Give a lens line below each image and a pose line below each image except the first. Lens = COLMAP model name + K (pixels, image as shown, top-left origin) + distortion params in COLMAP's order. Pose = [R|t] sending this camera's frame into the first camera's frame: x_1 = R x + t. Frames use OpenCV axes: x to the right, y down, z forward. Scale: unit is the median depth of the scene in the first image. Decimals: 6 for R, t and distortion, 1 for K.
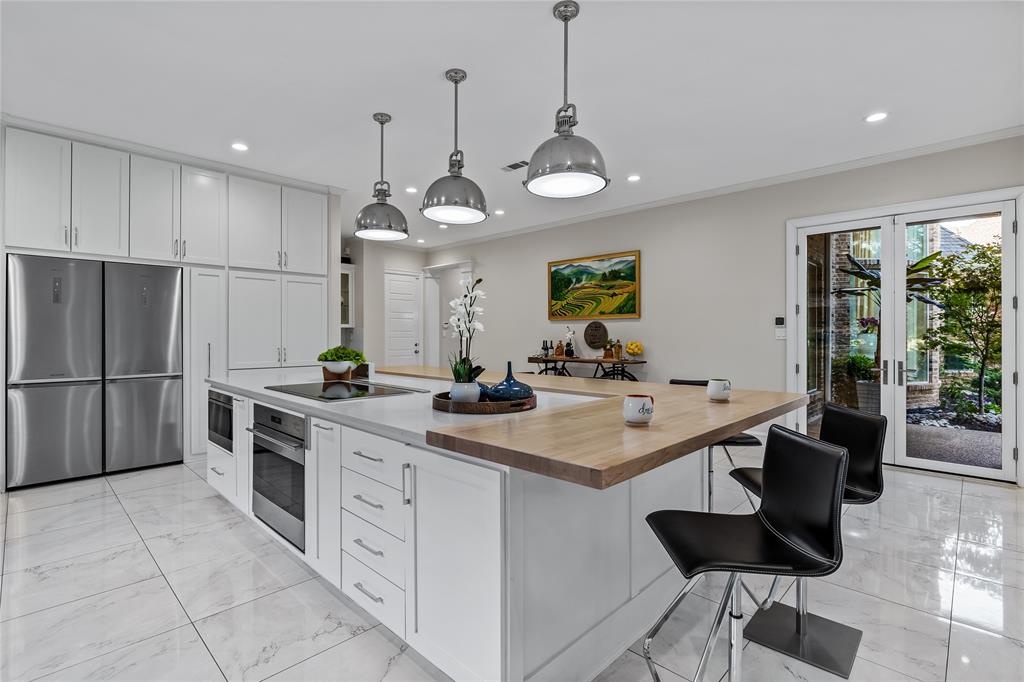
lens RADIAL K [[497.7, 0, 515.8], [0, 497.7, 336.6], [0, 0, 1]] dist [-0.004137, 0.002394]
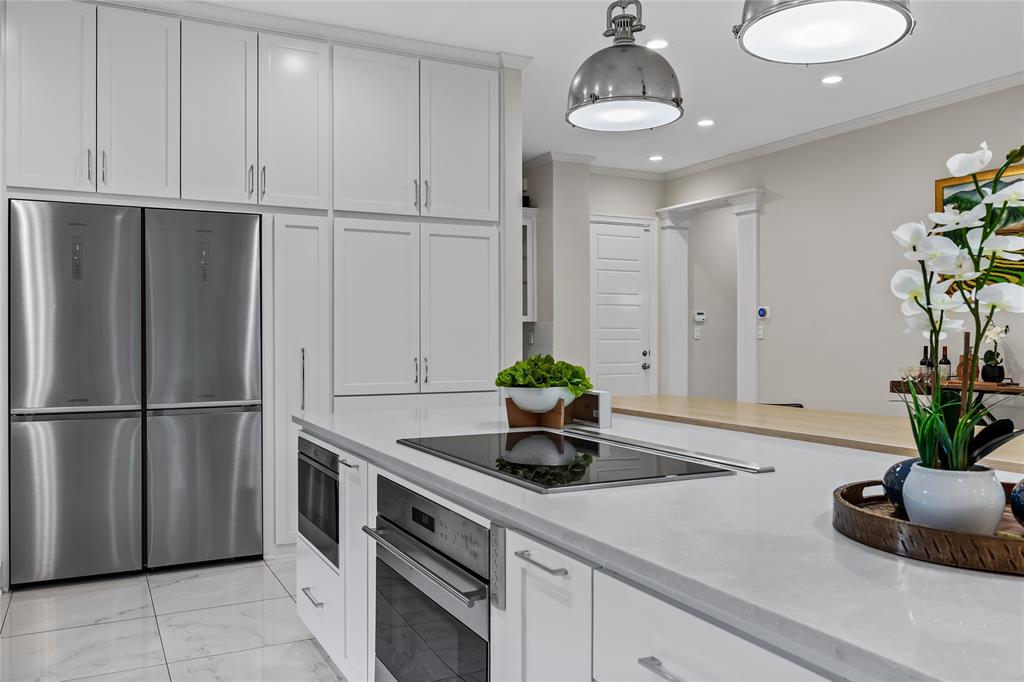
lens RADIAL K [[848.1, 0, 506.9], [0, 848.1, 347.2], [0, 0, 1]] dist [0.029747, -0.009086]
pose [[0.946926, 0.003411, -0.321435, -0.099937], [-0.000644, 0.999962, 0.008714, 0.003618], [0.321452, -0.008044, 0.946892, 0.181979]]
